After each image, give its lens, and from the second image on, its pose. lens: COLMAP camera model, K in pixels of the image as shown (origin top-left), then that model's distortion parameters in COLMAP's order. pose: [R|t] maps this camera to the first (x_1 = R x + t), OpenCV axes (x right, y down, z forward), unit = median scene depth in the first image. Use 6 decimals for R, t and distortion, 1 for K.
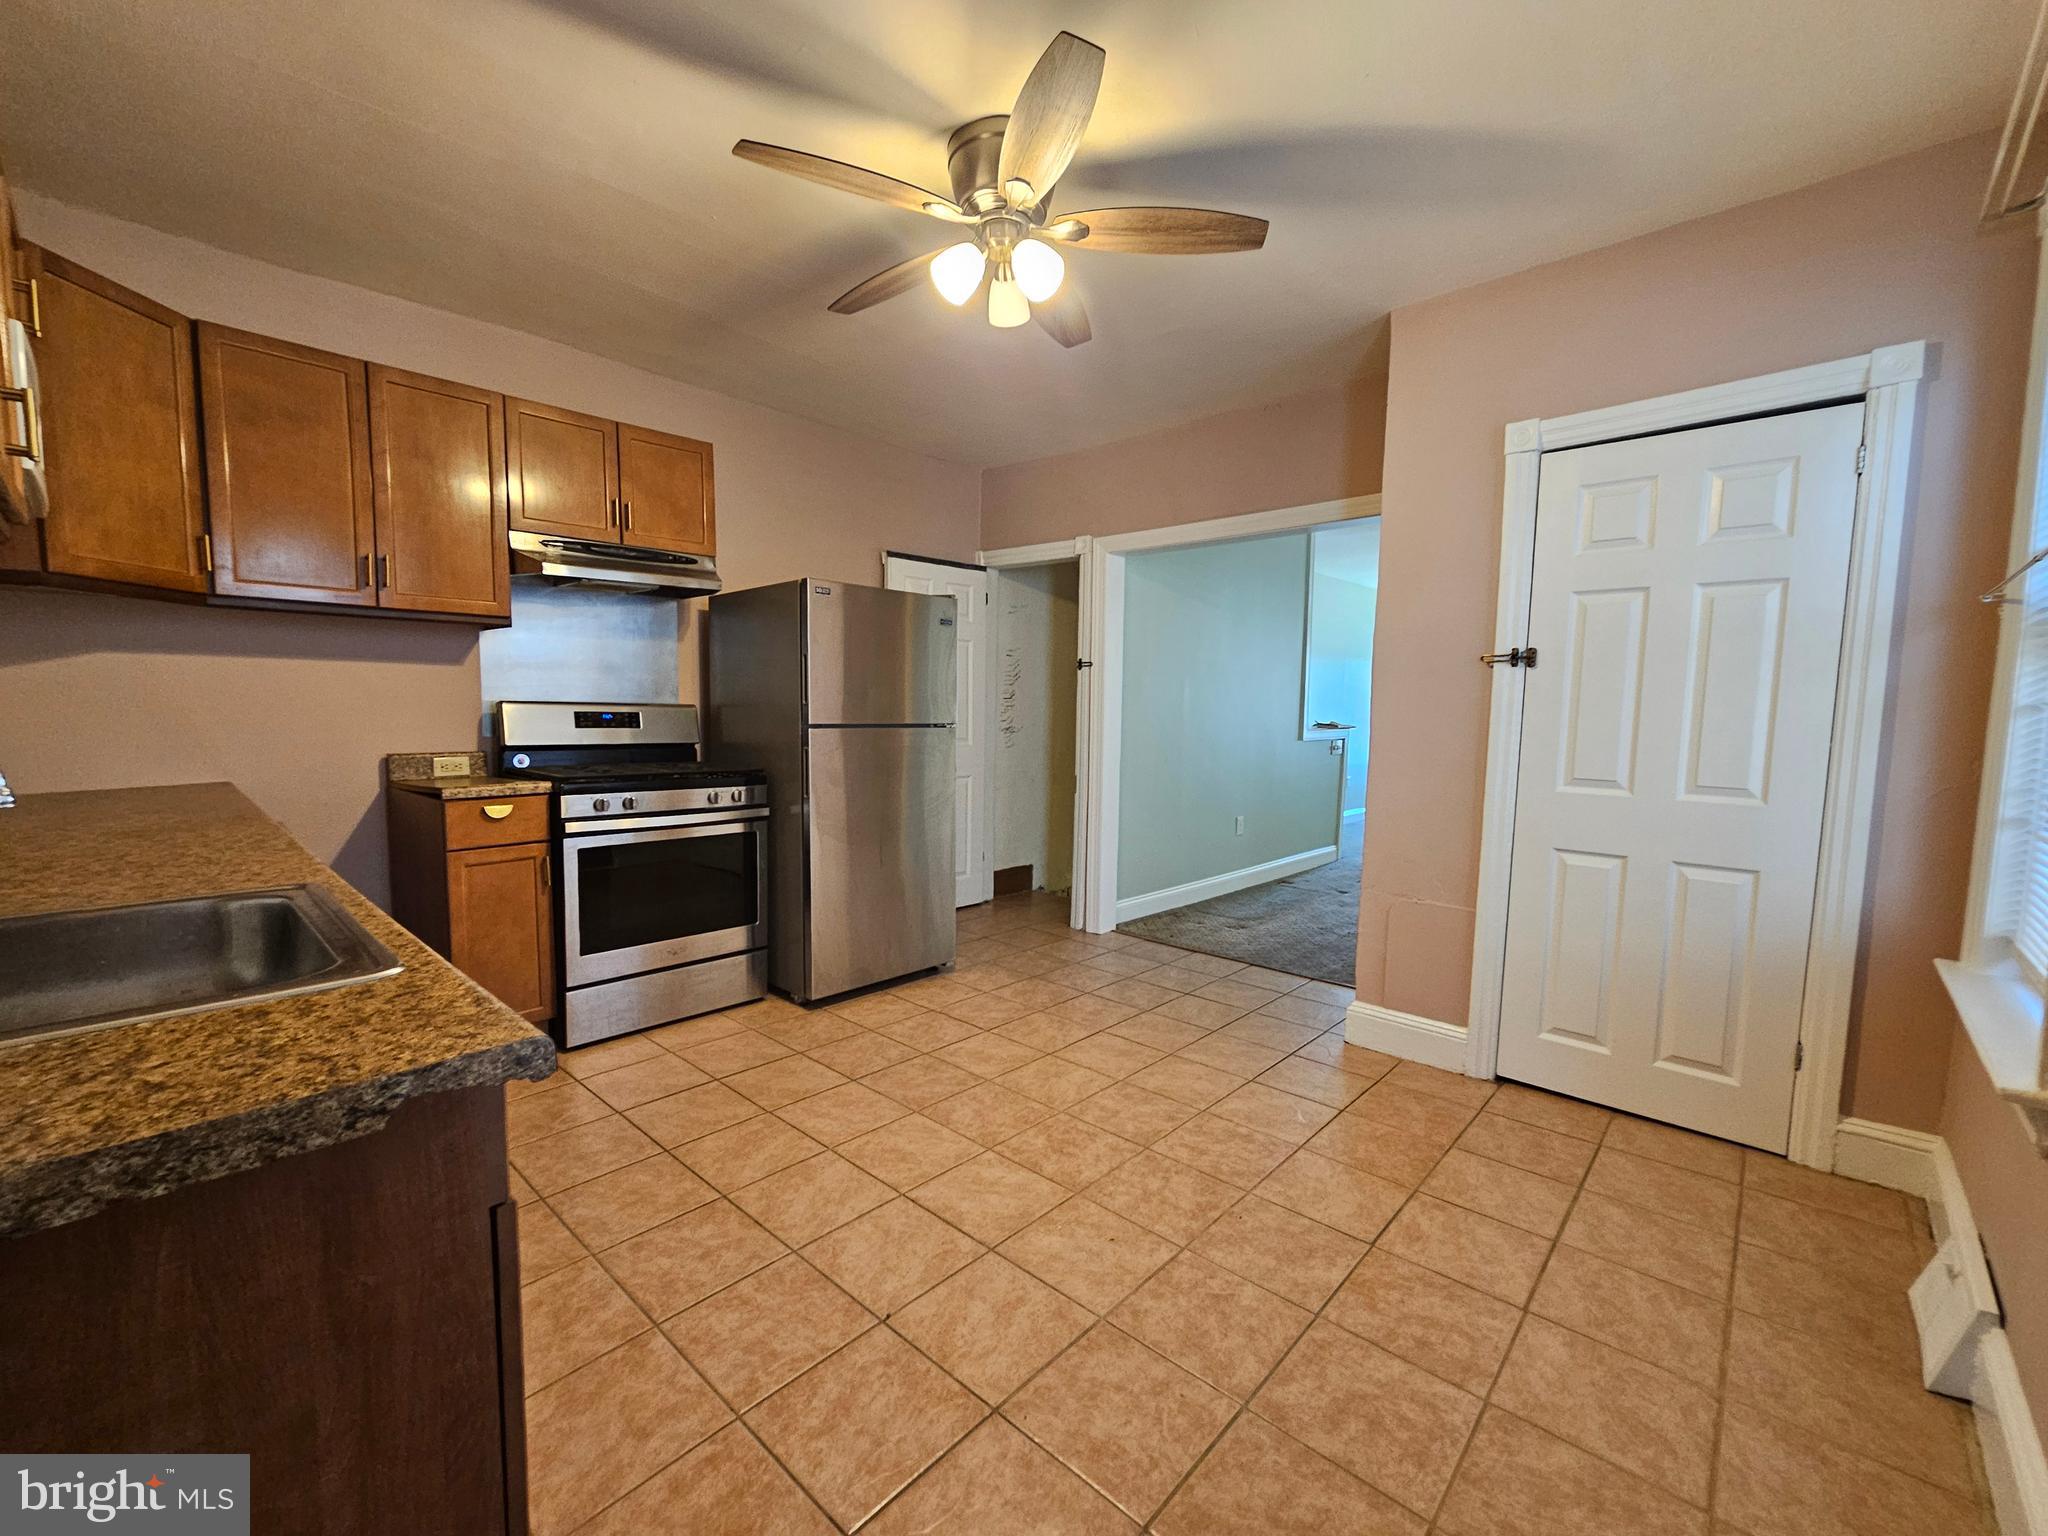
lens RADIAL K [[841.6, 0, 1017.2], [0, 841.6, 777.0], [0, 0, 1]] dist [-0.002634, 0.000846]
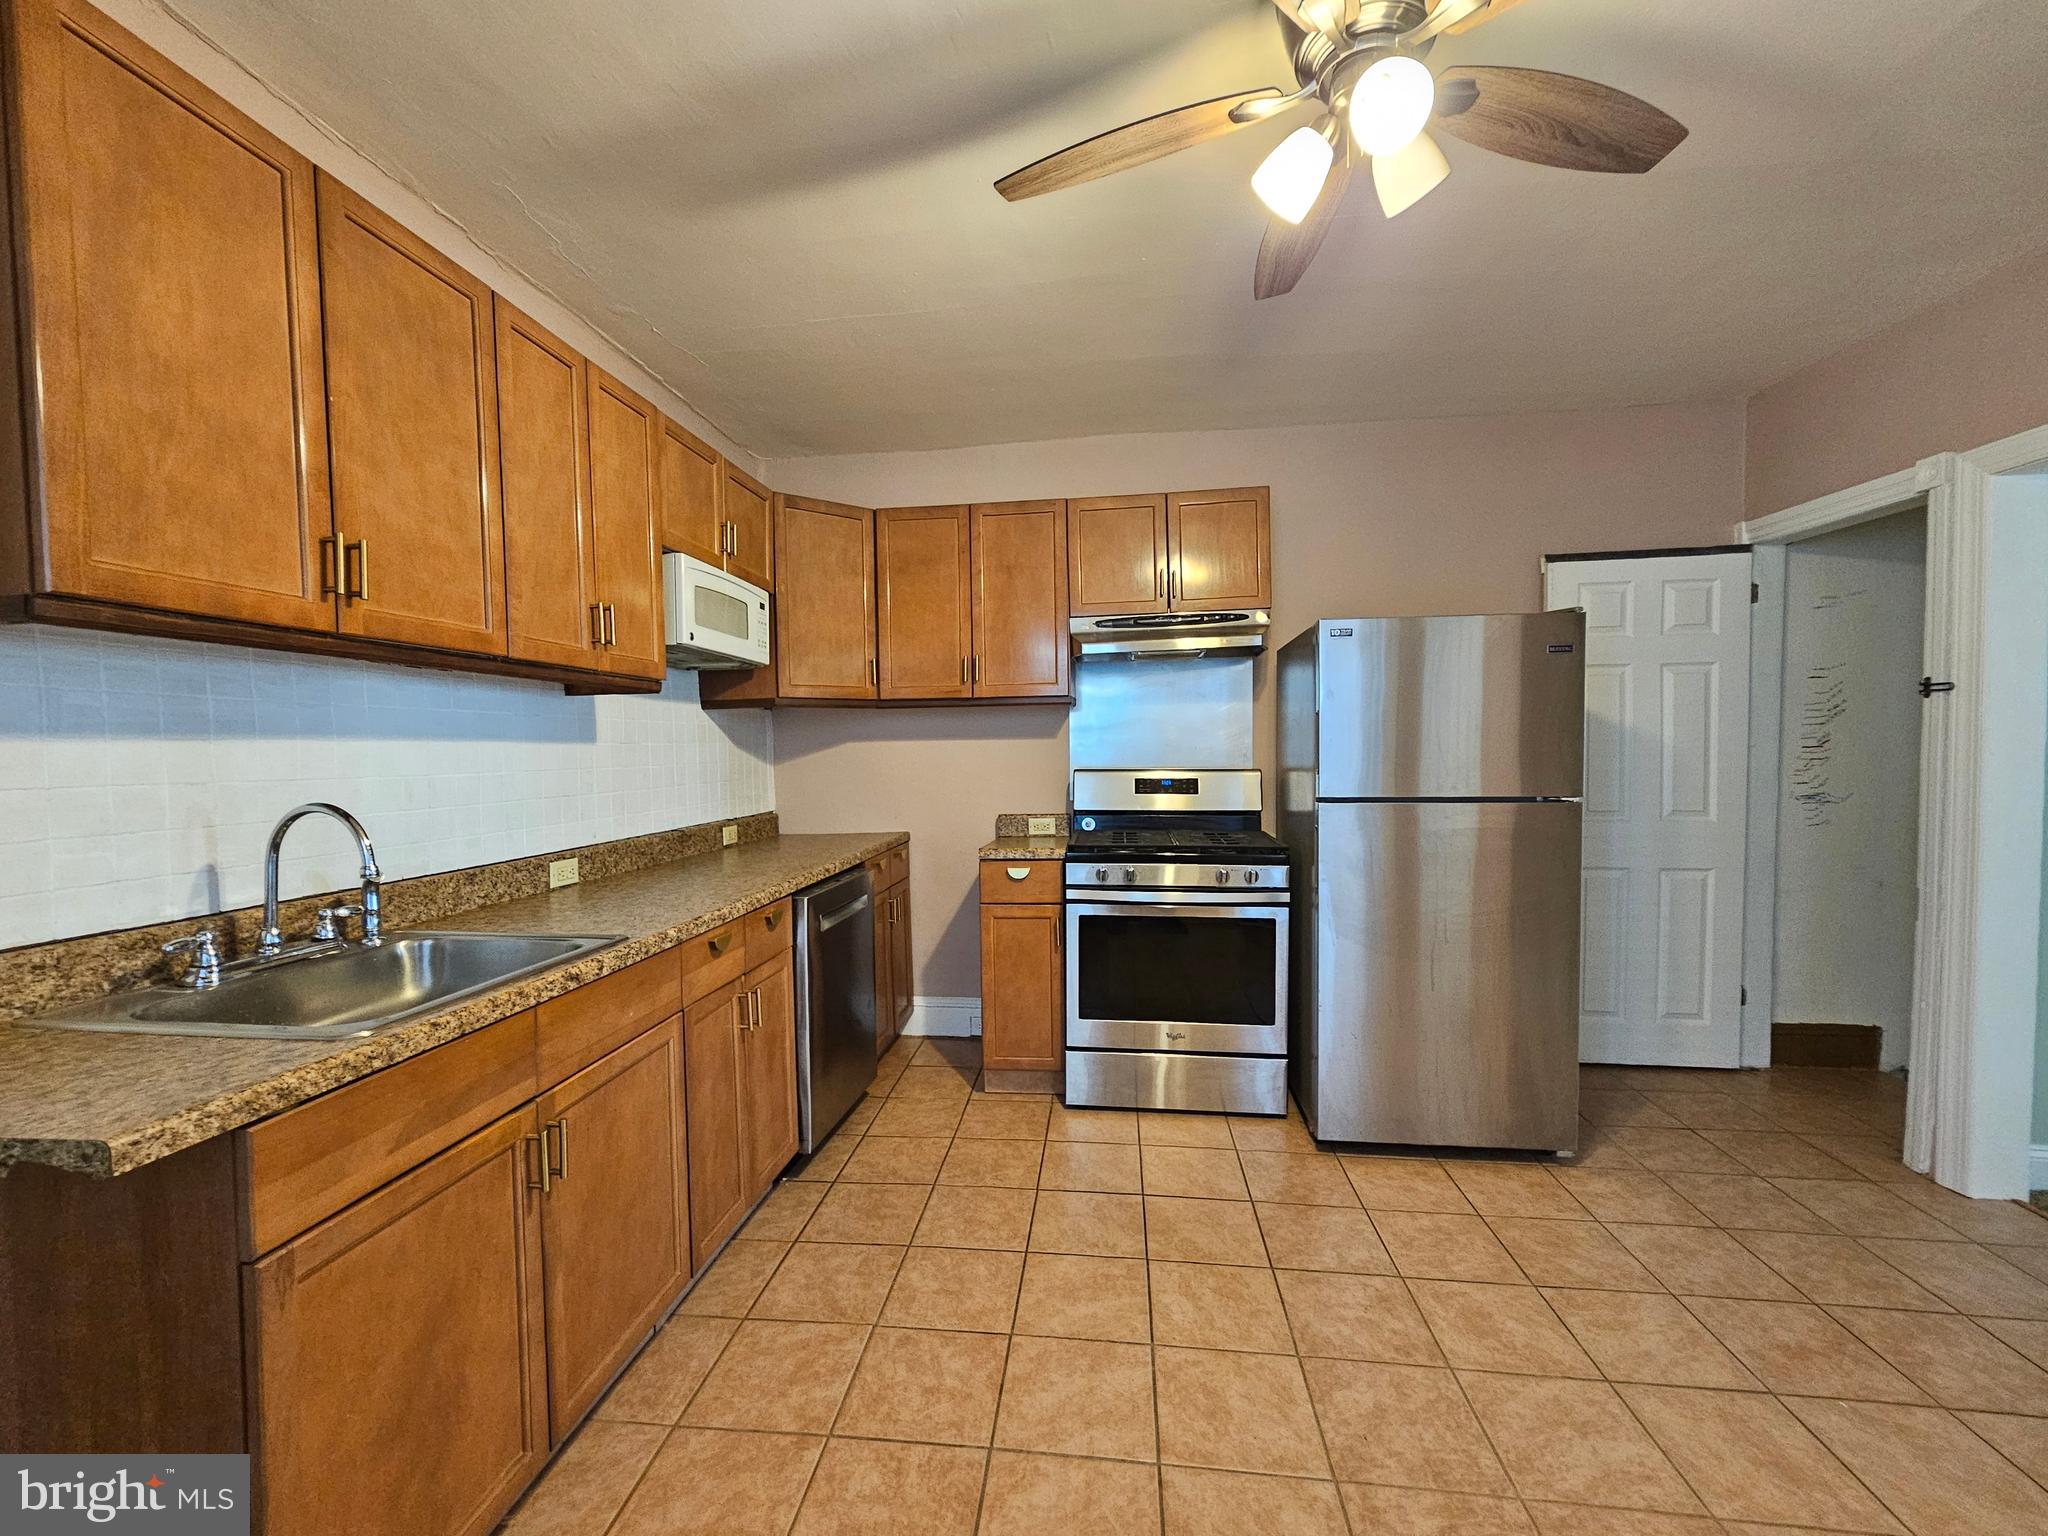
lens RADIAL K [[841.6, 0, 1022.2], [0, 841.6, 779.0], [0, 0, 1]] dist [-0.002634, 0.000846]
pose [[0.586327, 0.009228, -0.810022, 0.278002], [-0.045890, 0.998708, -0.021840, -0.056471], [0.808773, 0.049977, 0.585993, 0.326672]]
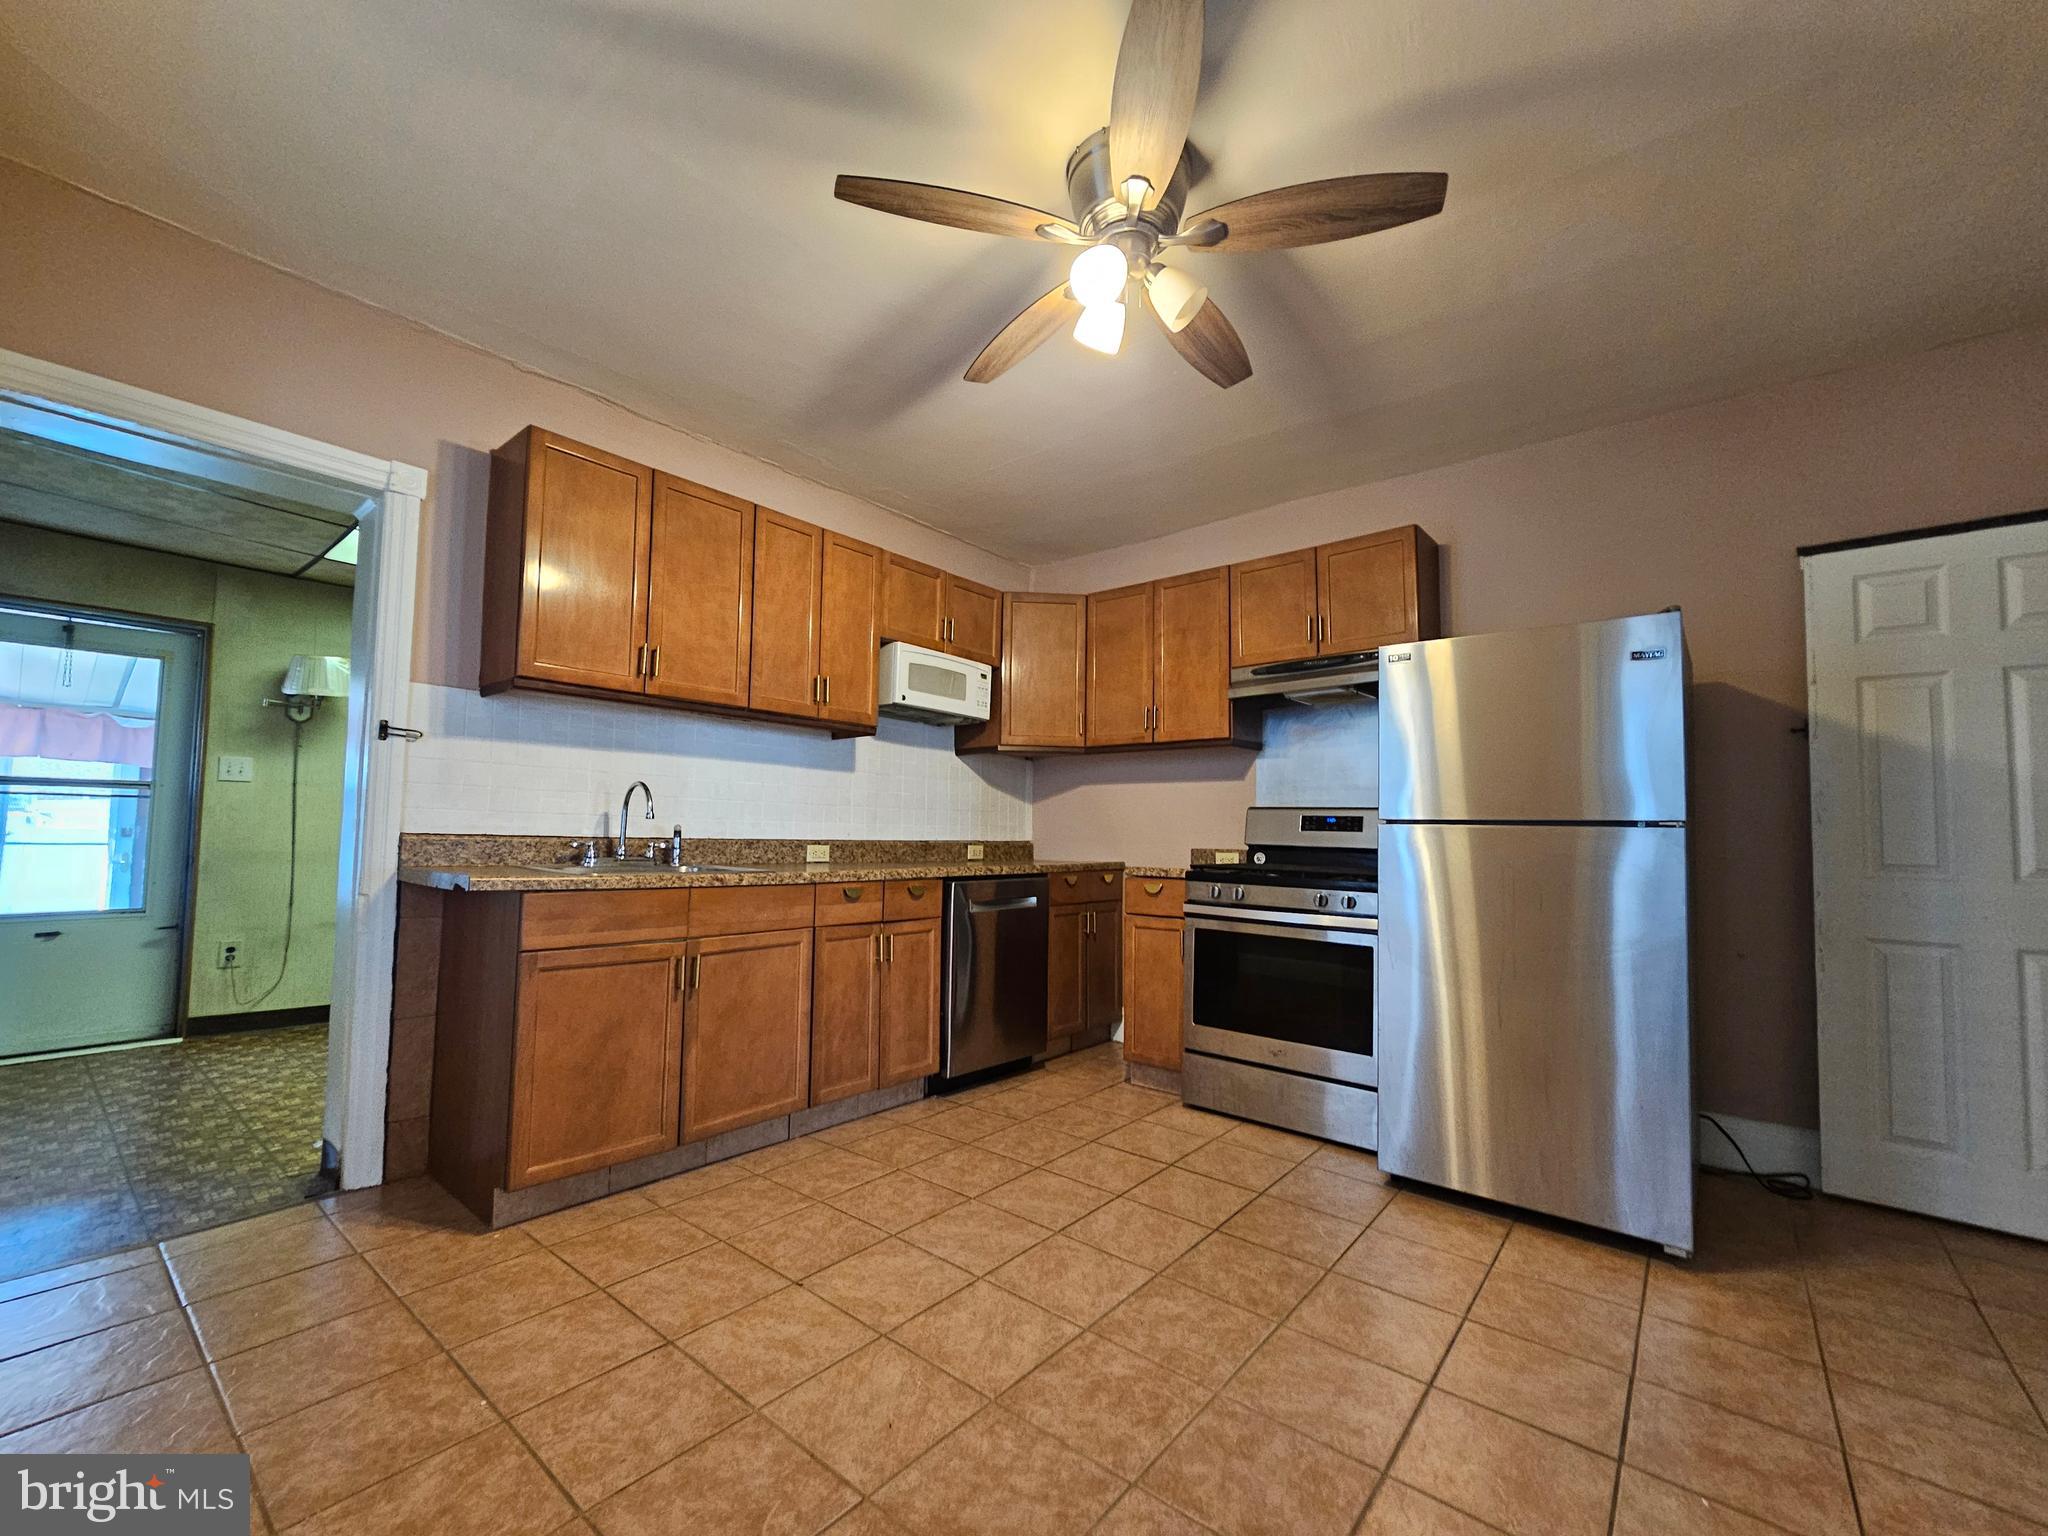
lens RADIAL K [[841.6, 0, 1020.4], [0, 841.6, 784.8], [0, 0, 1]] dist [-0.002634, 0.000846]
pose [[0.055906, -0.070671, -0.995932, 0.636172], [-0.101107, 0.991963, -0.076065, 0.002057], [0.993304, 0.104948, 0.048311, 0.687697]]
